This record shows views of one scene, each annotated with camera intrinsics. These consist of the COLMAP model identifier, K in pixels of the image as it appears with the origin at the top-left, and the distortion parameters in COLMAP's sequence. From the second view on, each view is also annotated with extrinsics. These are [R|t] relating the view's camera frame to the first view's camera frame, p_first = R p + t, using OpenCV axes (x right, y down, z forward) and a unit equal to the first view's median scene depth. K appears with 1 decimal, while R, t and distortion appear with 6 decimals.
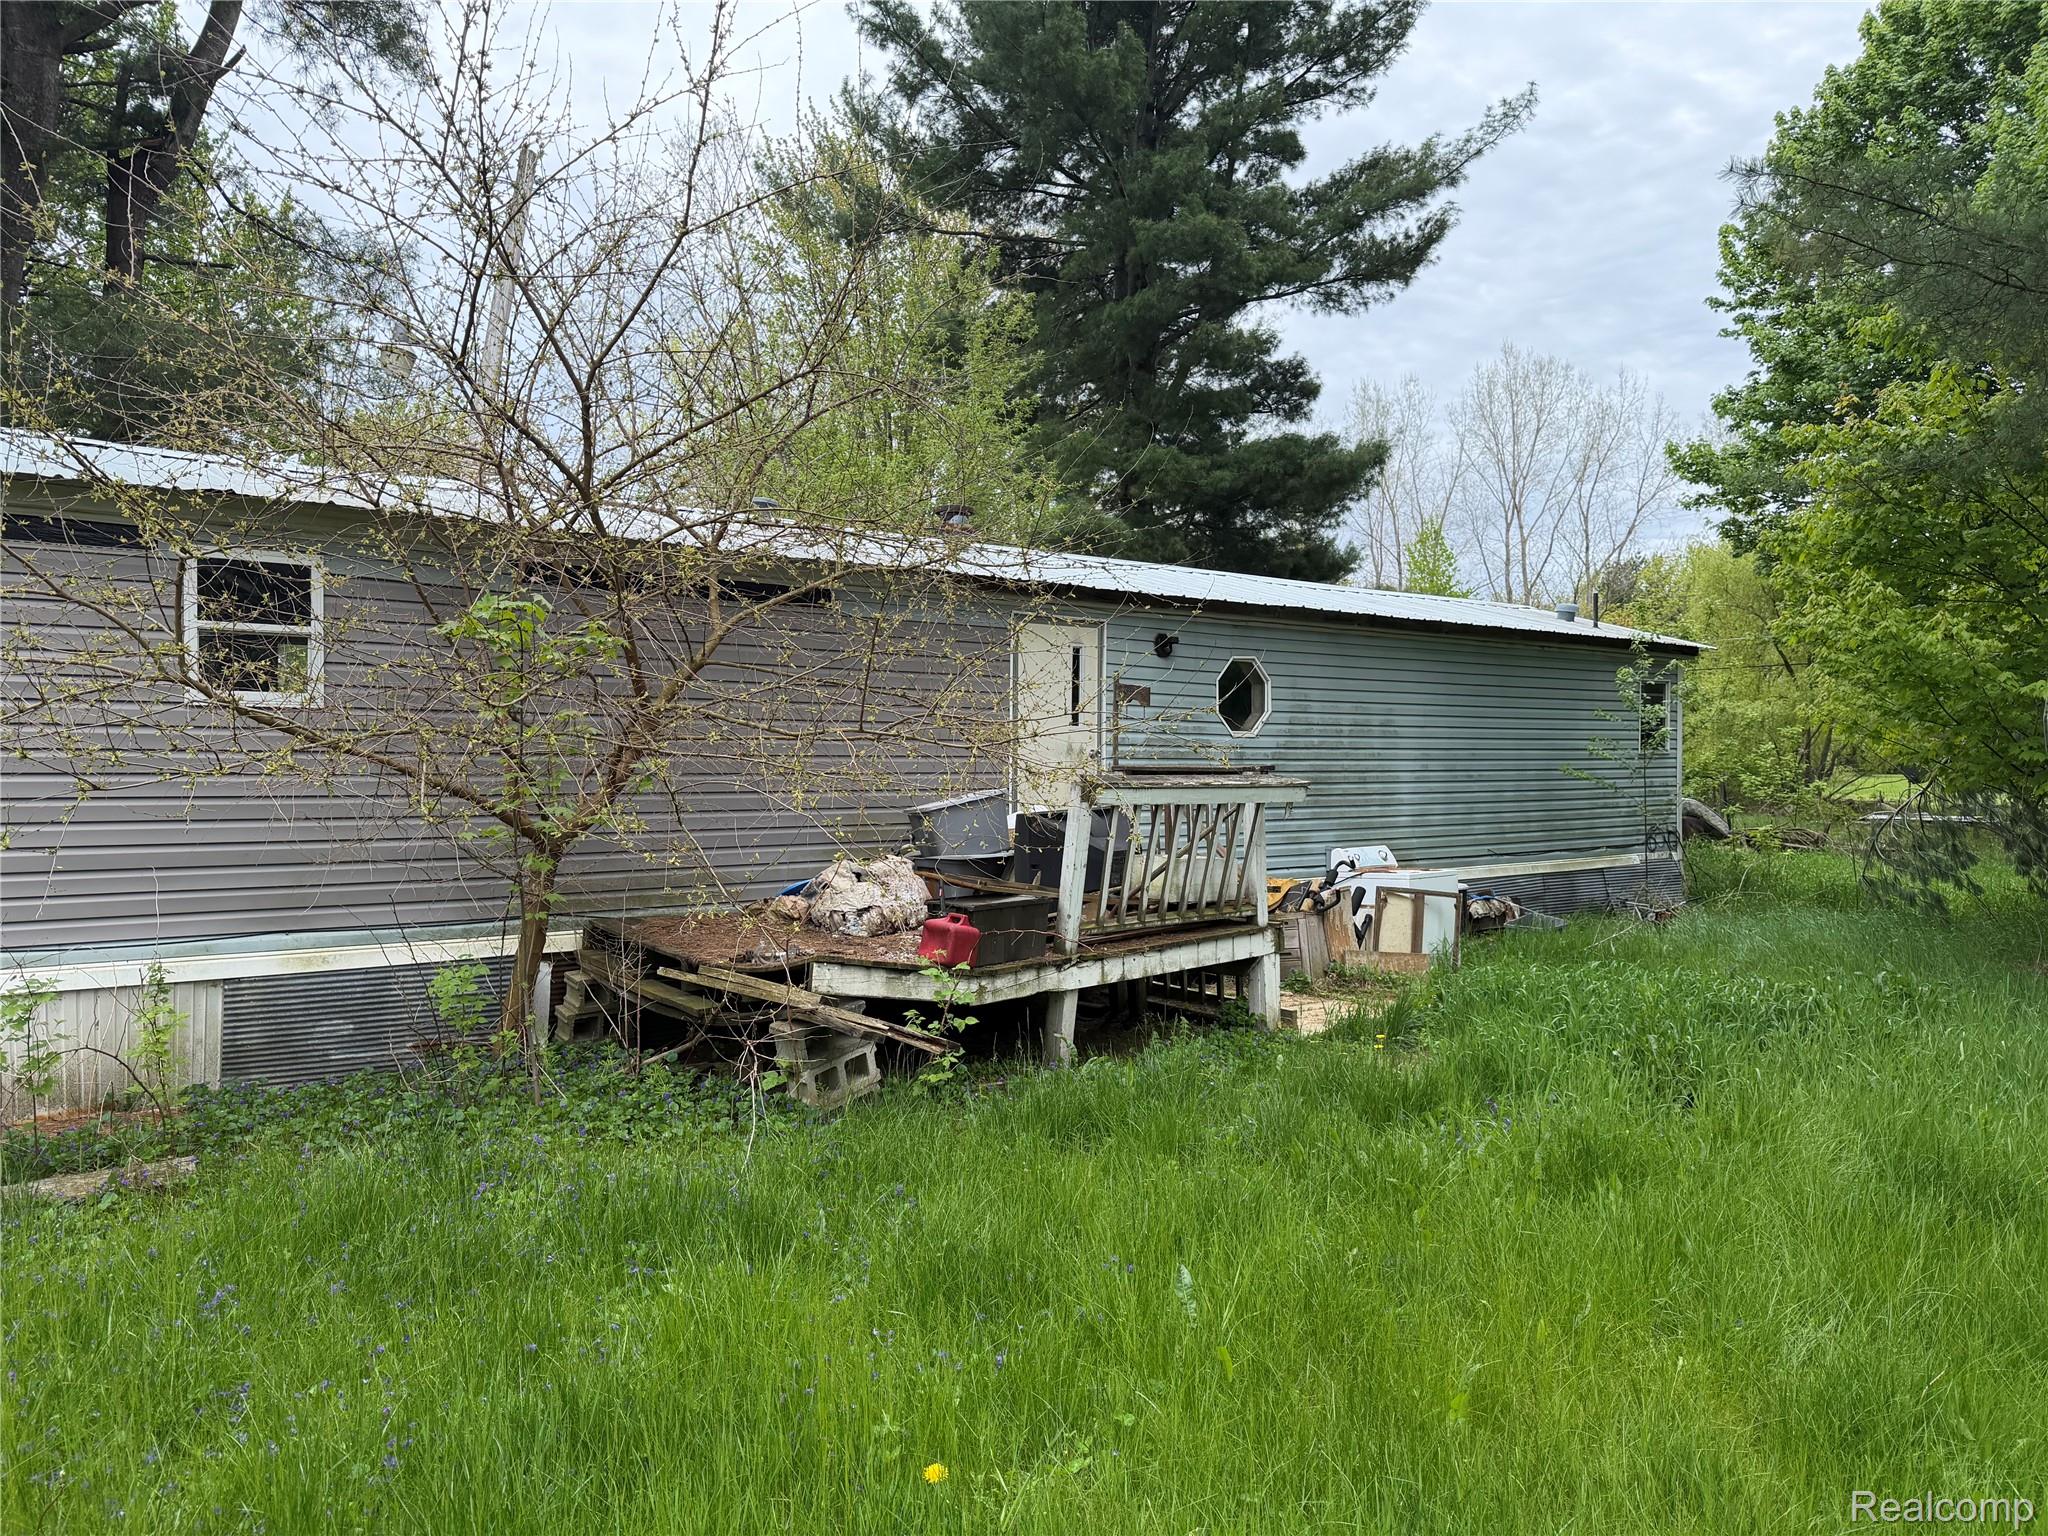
lens RADIAL K [[1471.1, 0, 1019.6], [0, 1471.1, 771.8], [0, 0, 1]] dist [0.065530, -0.061281]
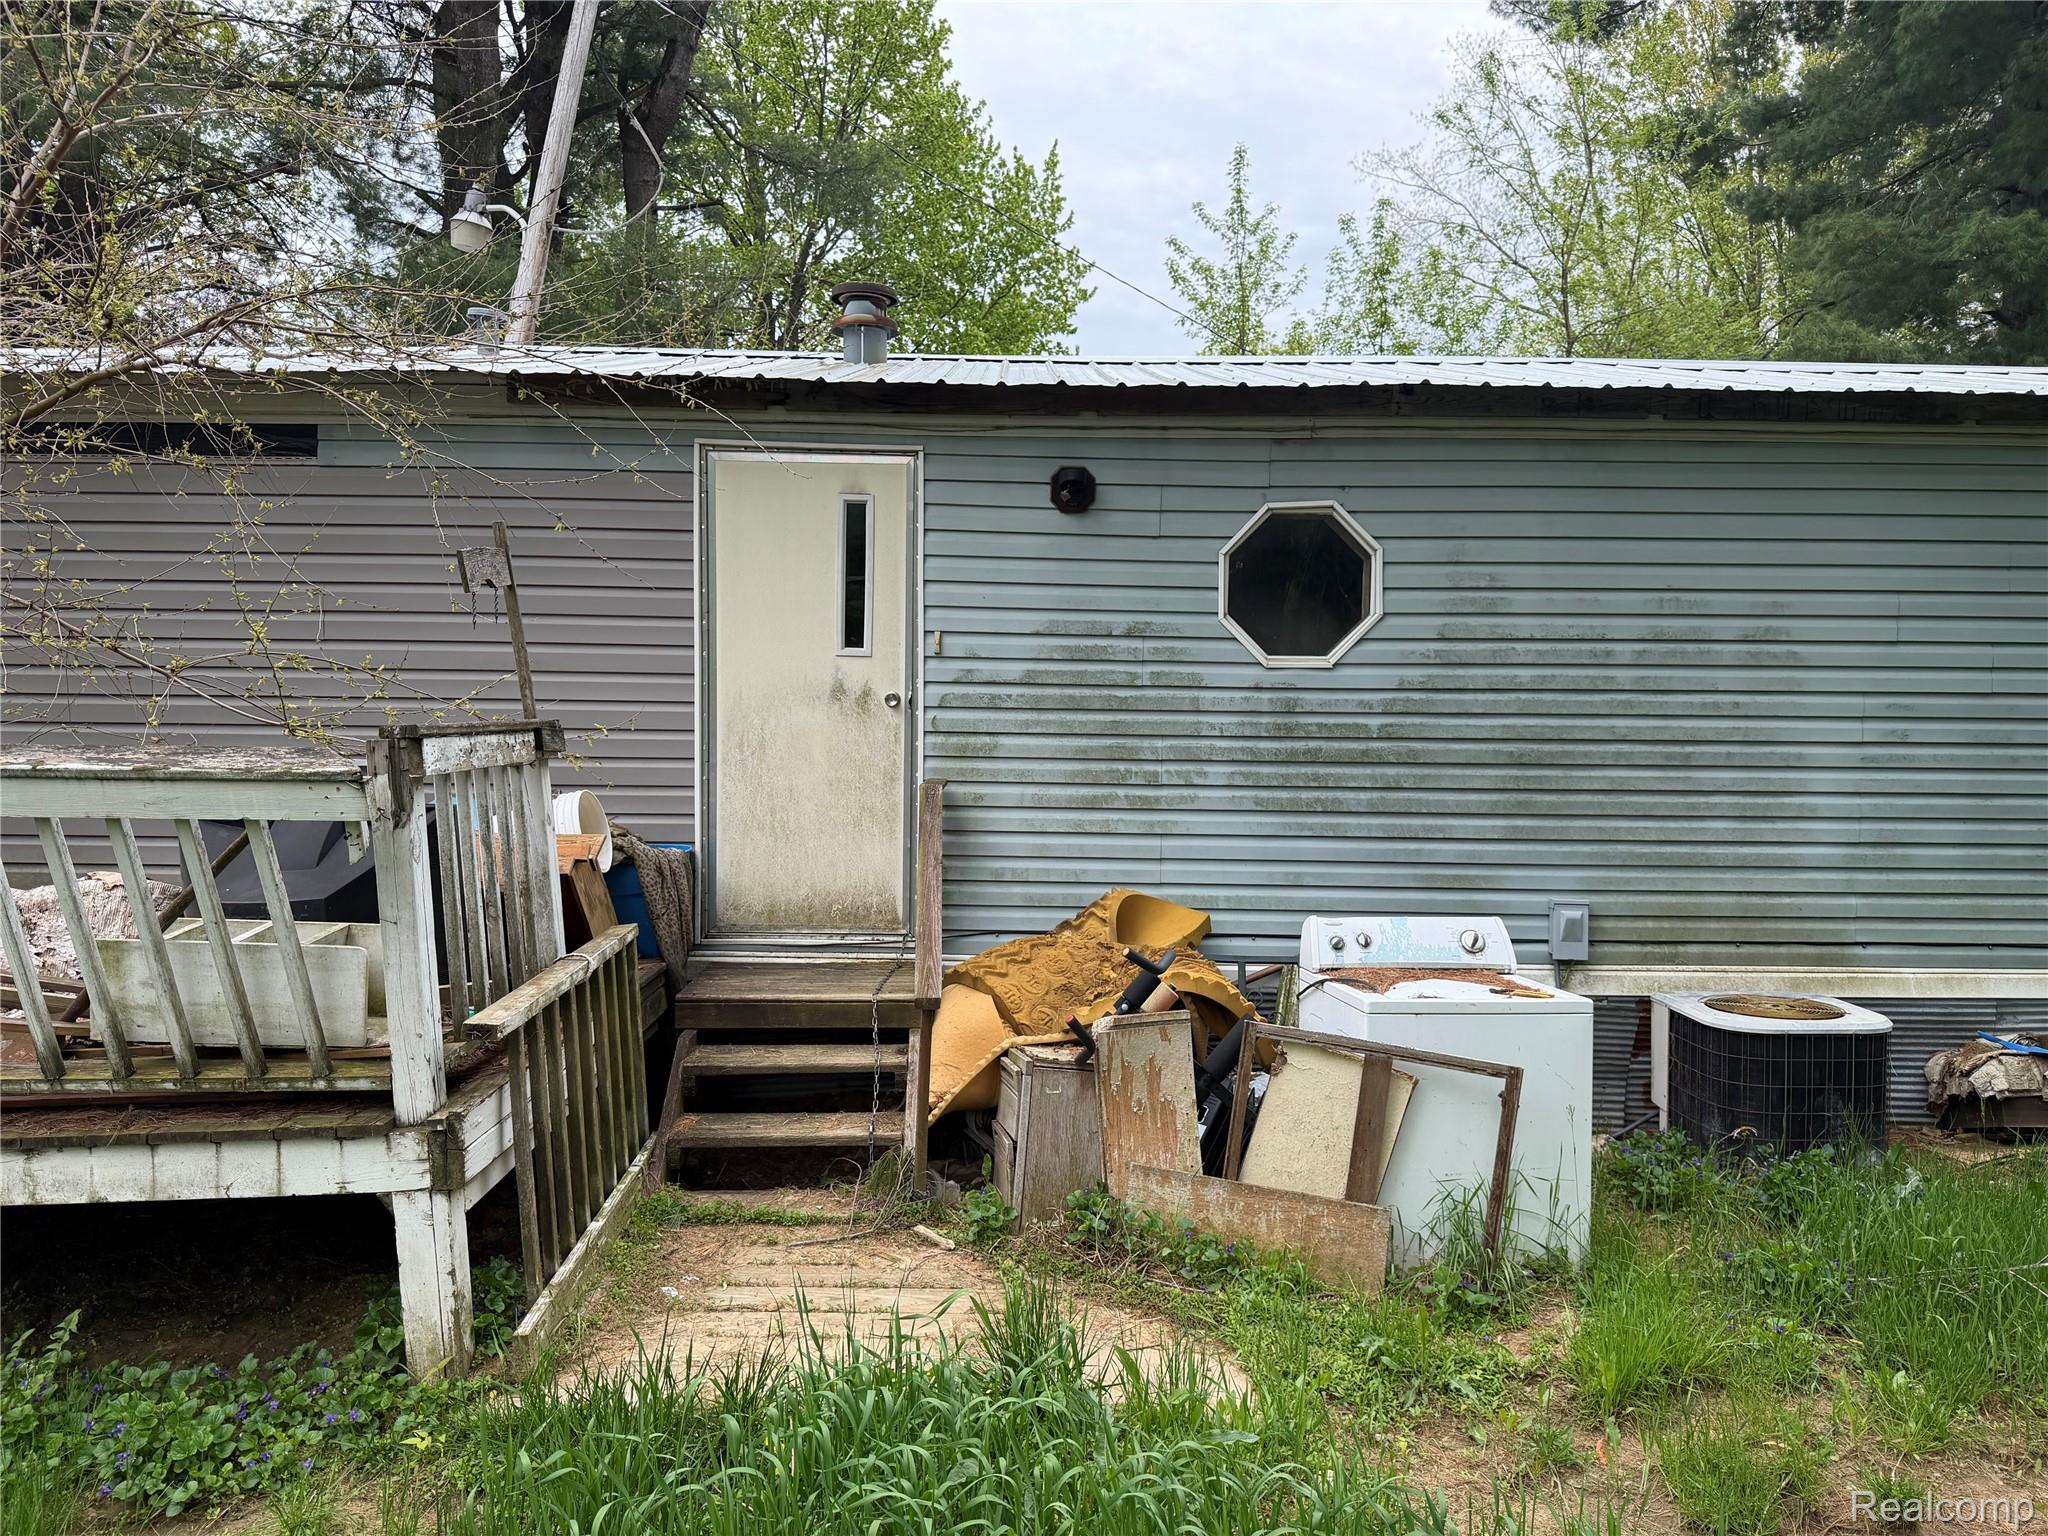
lens RADIAL K [[1471.1, 0, 1019.6], [0, 1471.1, 771.8], [0, 0, 1]] dist [0.065530, -0.061281]
pose [[0.800842, 0.023228, -0.598425, 0.530556], [-0.012297, 0.999675, 0.022347, 0.001946], [0.598749, -0.010537, 0.800867, 0.785215]]
